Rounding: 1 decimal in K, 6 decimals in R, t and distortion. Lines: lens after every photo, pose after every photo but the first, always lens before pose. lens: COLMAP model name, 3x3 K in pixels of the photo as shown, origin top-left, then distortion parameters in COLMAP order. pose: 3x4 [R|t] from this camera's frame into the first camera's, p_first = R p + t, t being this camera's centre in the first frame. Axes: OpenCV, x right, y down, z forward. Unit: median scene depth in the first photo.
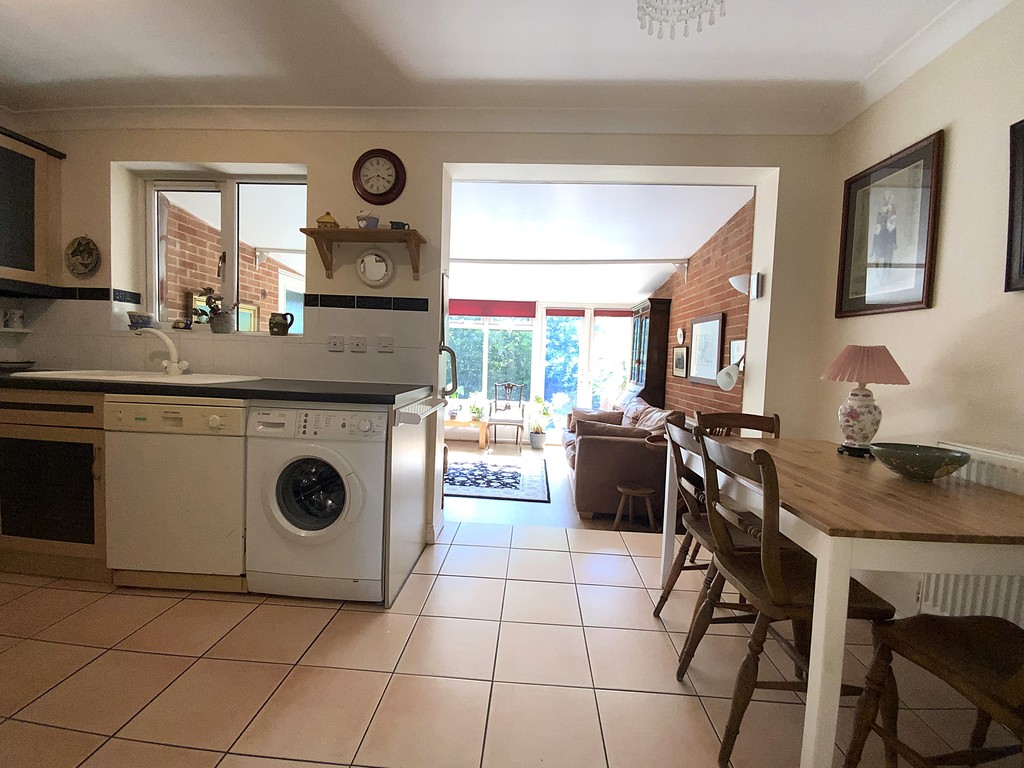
lens RADIAL K [[418.9, 0, 514.7], [0, 418.9, 380.9], [0, 0, 1]] dist [0.008990, -0.000745]
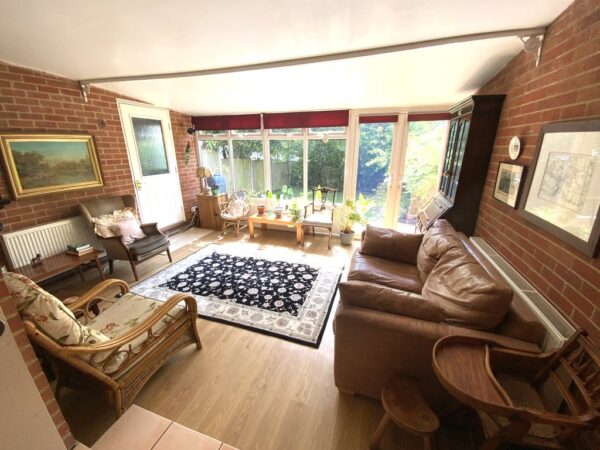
lens RADIAL K [[239.8, 0, 302.9], [0, 239.8, 223.2], [0, 0, 1]] dist [0.017738, -0.018962]
pose [[0.964871, 0.042042, -0.259337, 0.146307], [0.022579, 0.970191, 0.241286, -0.084809], [0.261751, -0.238665, 0.935161, 0.460611]]
